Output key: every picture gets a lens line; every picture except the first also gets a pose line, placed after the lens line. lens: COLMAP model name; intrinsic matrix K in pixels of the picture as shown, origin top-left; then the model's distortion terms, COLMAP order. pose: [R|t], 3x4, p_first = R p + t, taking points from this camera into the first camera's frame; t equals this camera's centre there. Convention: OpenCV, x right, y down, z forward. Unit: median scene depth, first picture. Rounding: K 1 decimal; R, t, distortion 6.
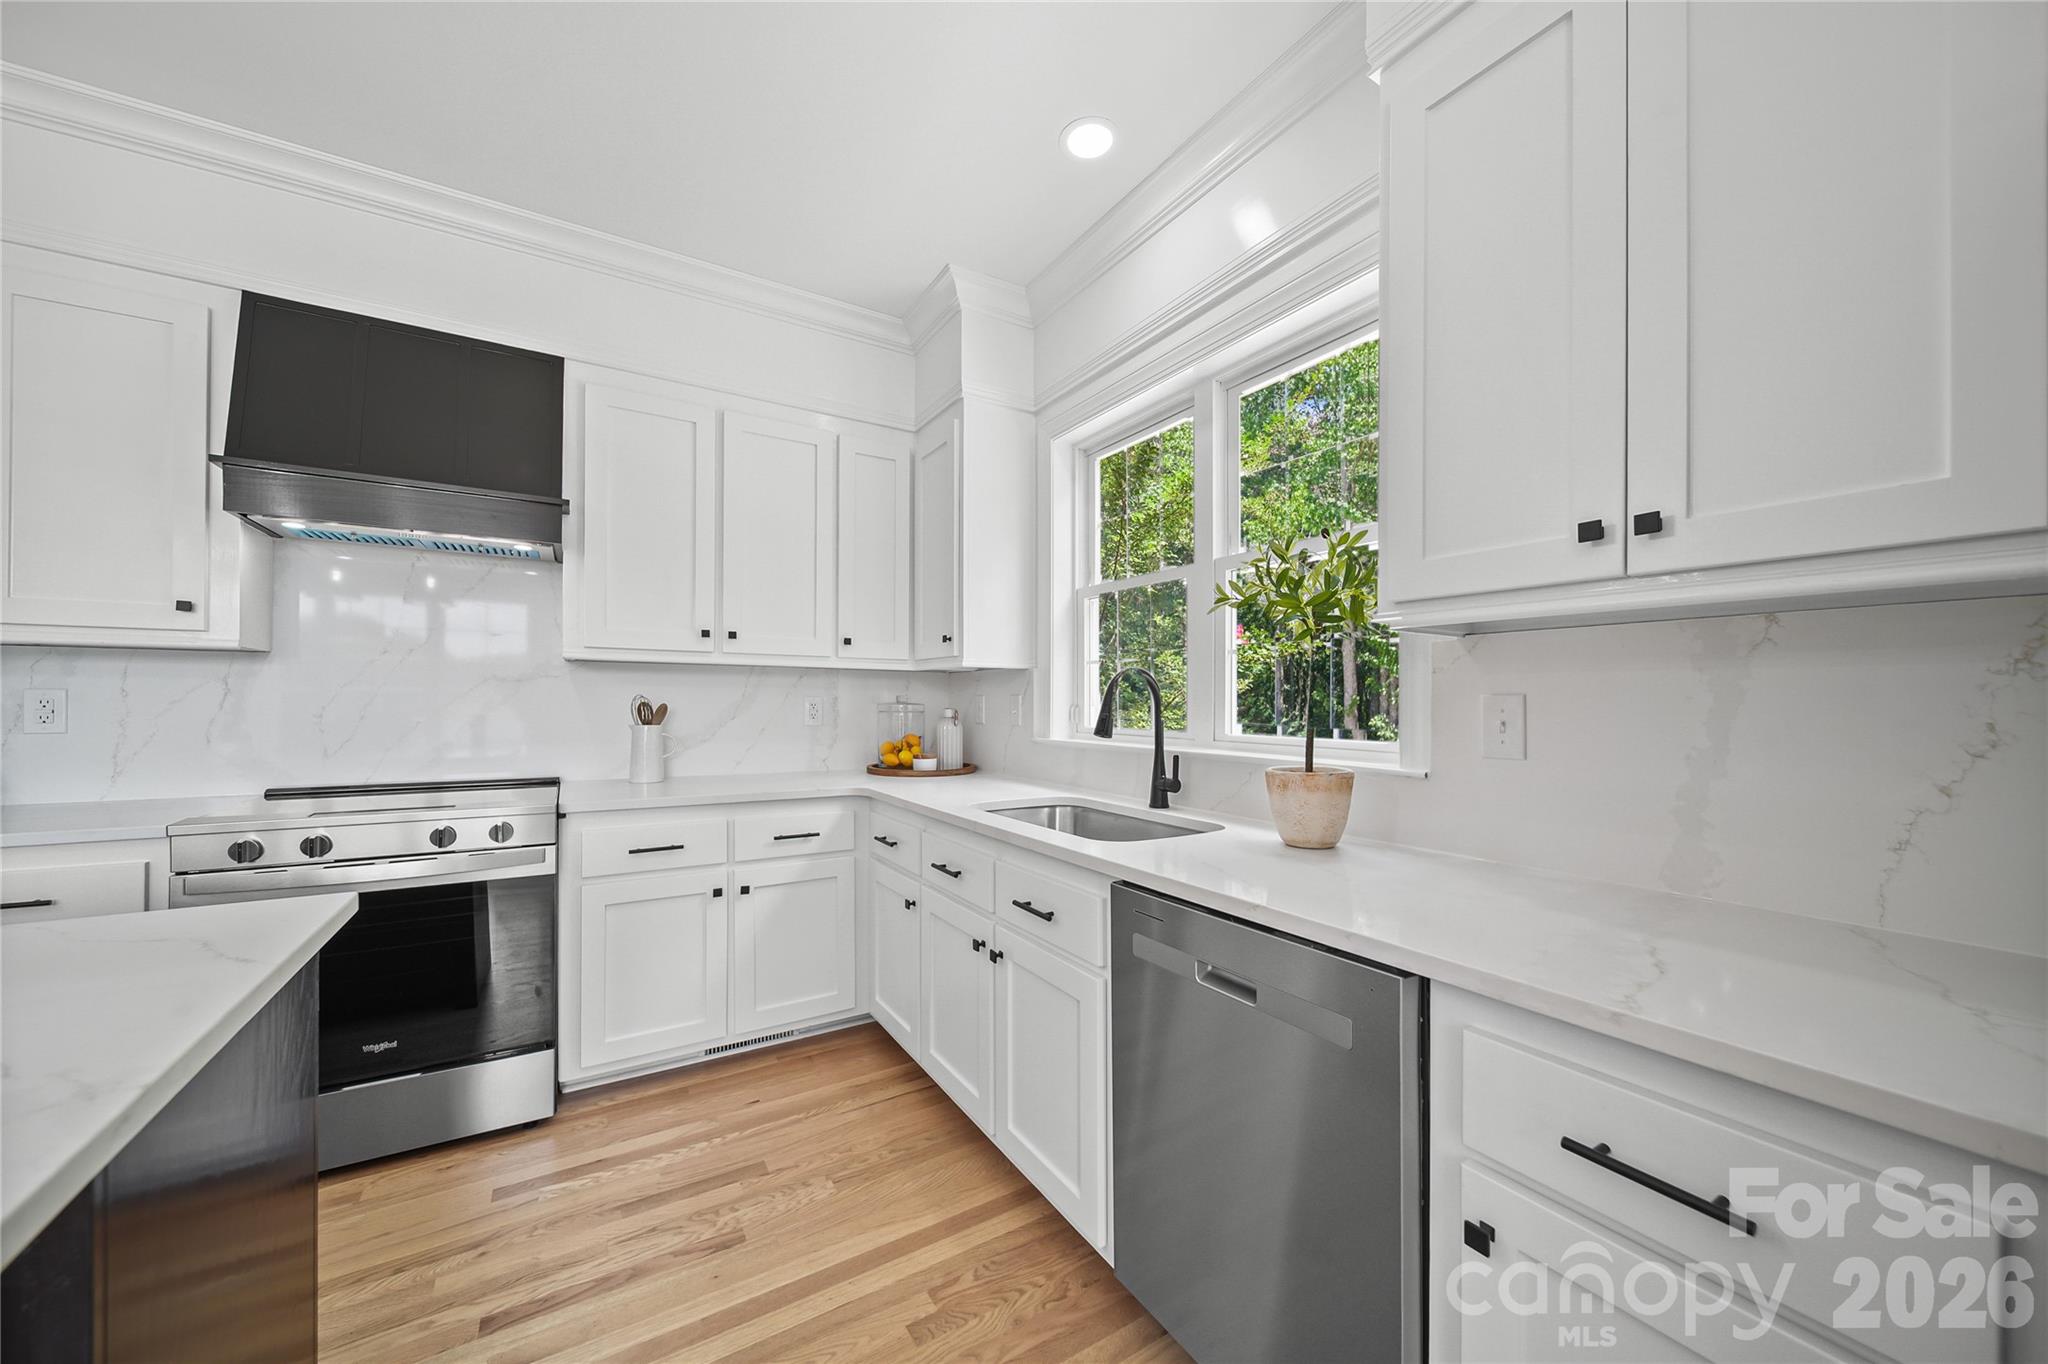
lens RADIAL K [[735.1, 0, 1031.4], [0, 735.1, 703.9], [0, 0, 1]] dist [0.001630, 0.000158]
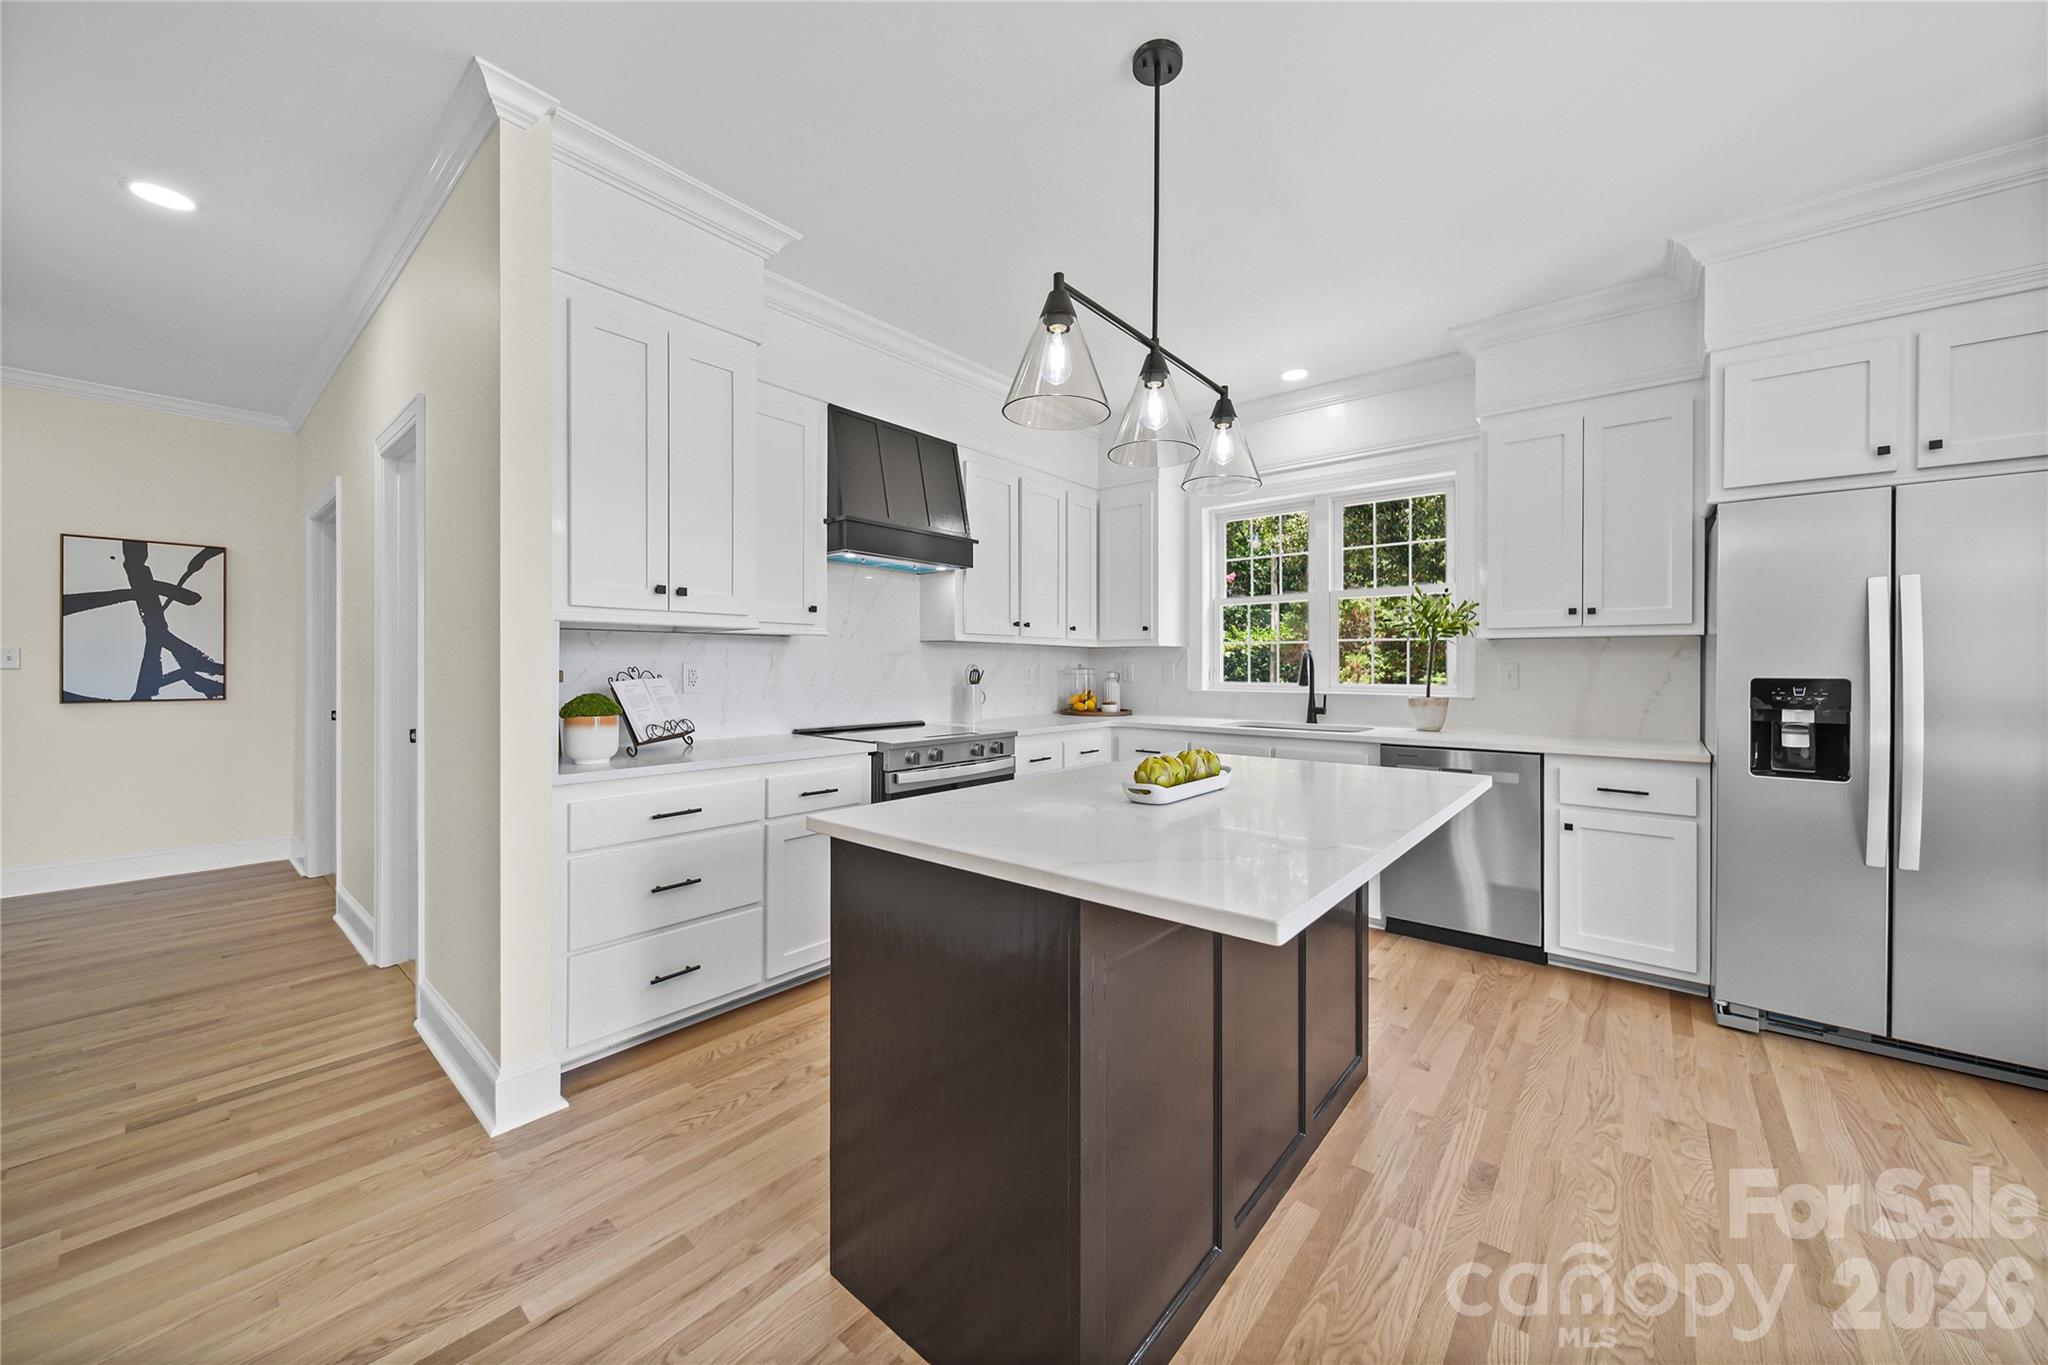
lens RADIAL K [[735.1, 0, 1036.5], [0, 735.1, 671.2], [0, 0, 1]] dist [0.001630, 0.000158]
pose [[0.949074, -0.006878, 0.314978, -1.086850], [0.006155, 0.999976, 0.003287, -0.002419], [-0.314993, -0.001181, 0.949093, -0.569137]]
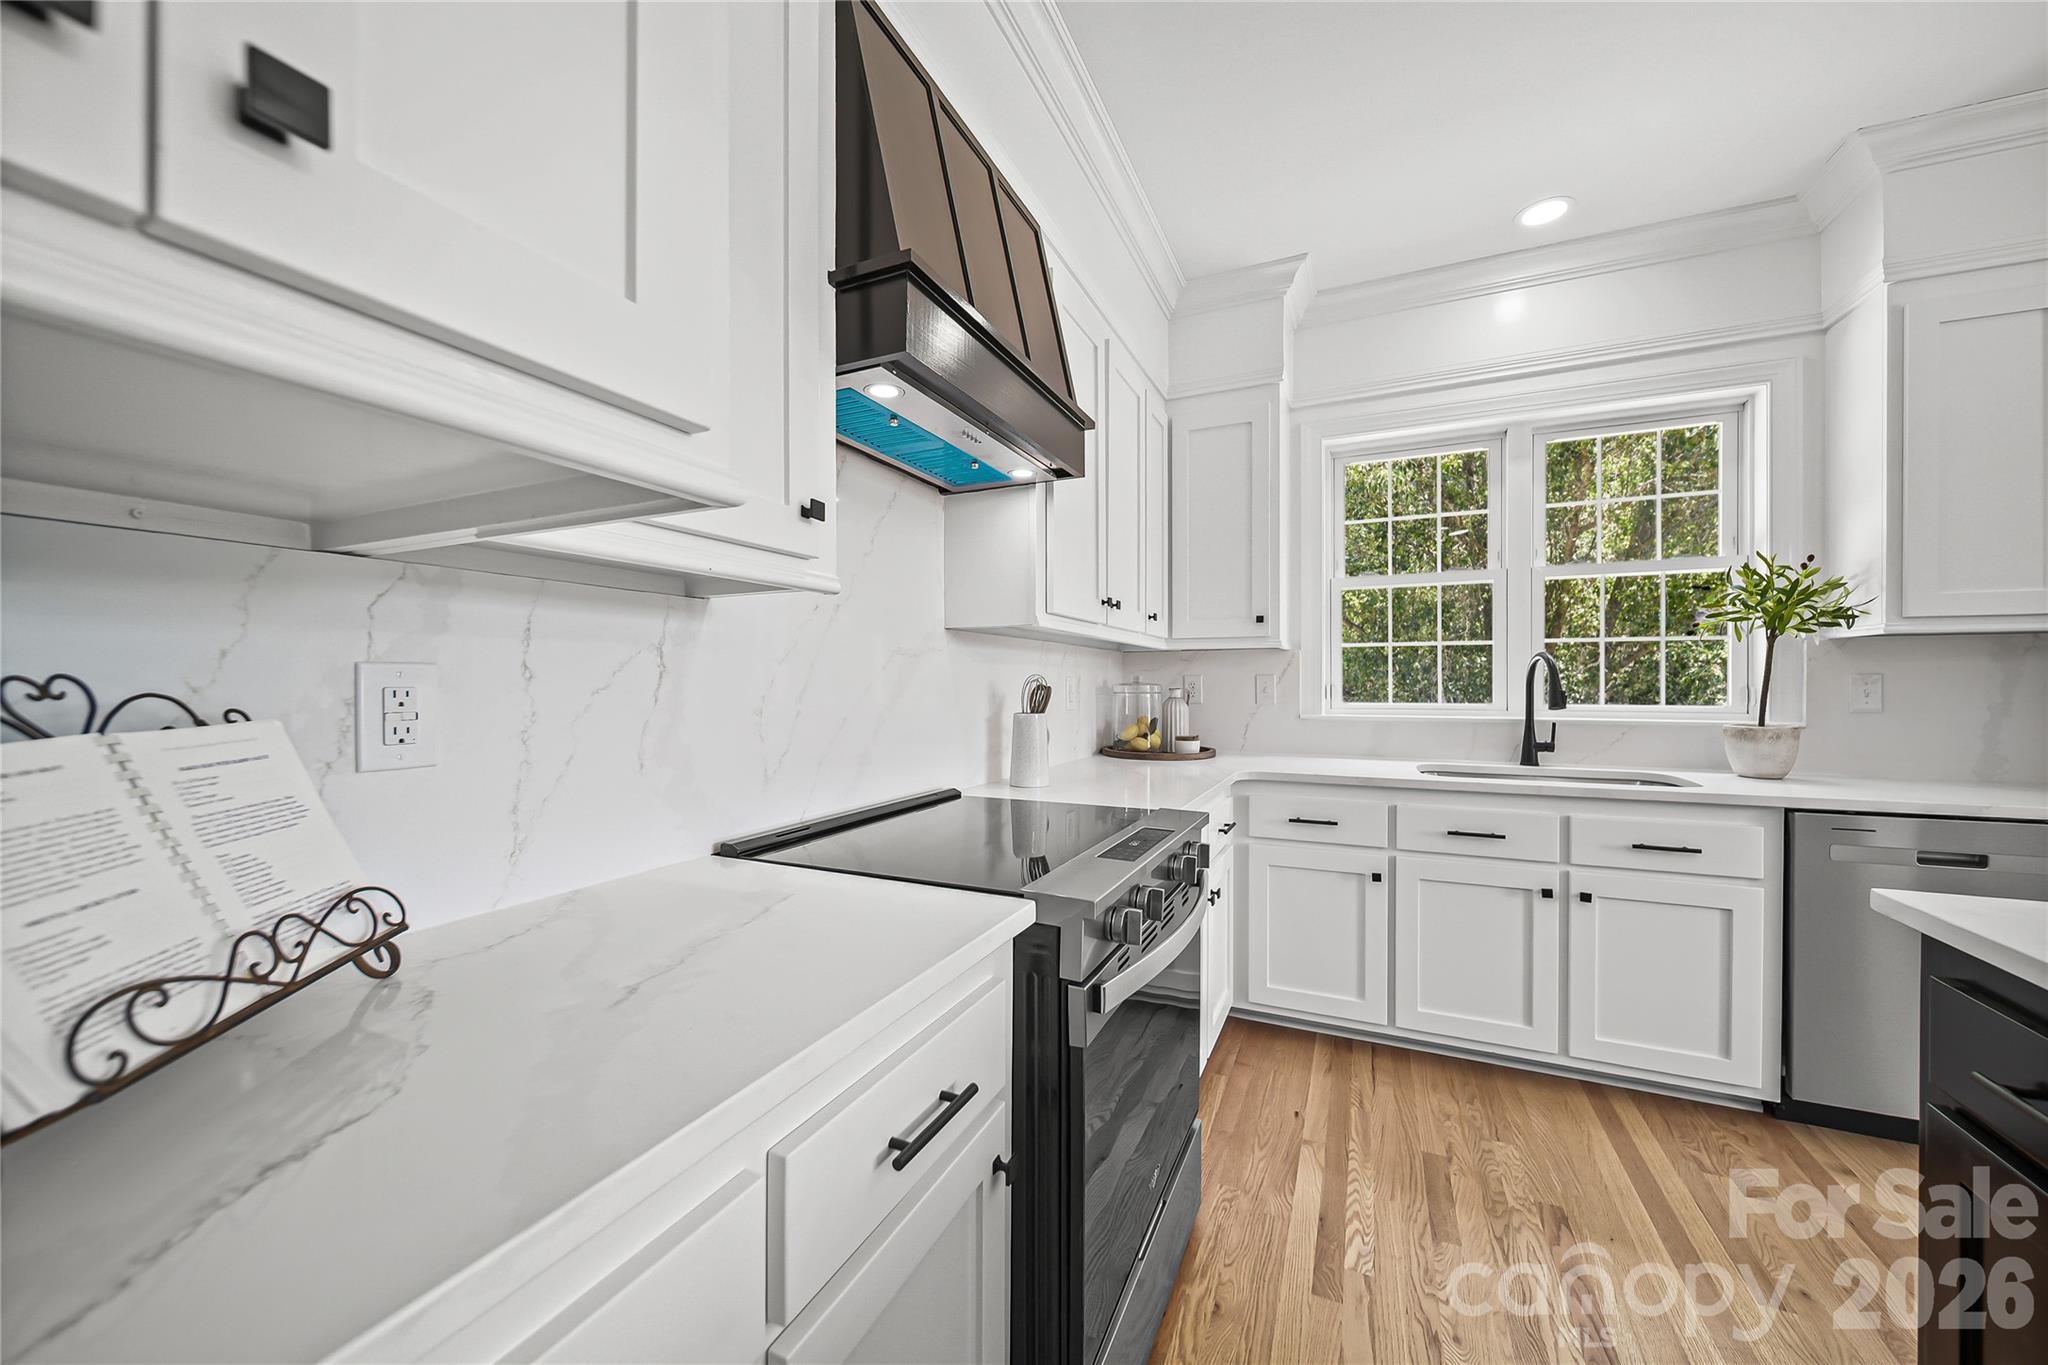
lens RADIAL K [[735.1, 0, 1036.2], [0, 735.1, 689.5], [0, 0, 1]] dist [0.001630, 0.000158]
pose [[0.831994, -0.011962, 0.554656, -1.198906], [0.008363, 0.999924, 0.009020, -0.005083], [-0.554722, -0.002866, 0.832031, 0.427526]]
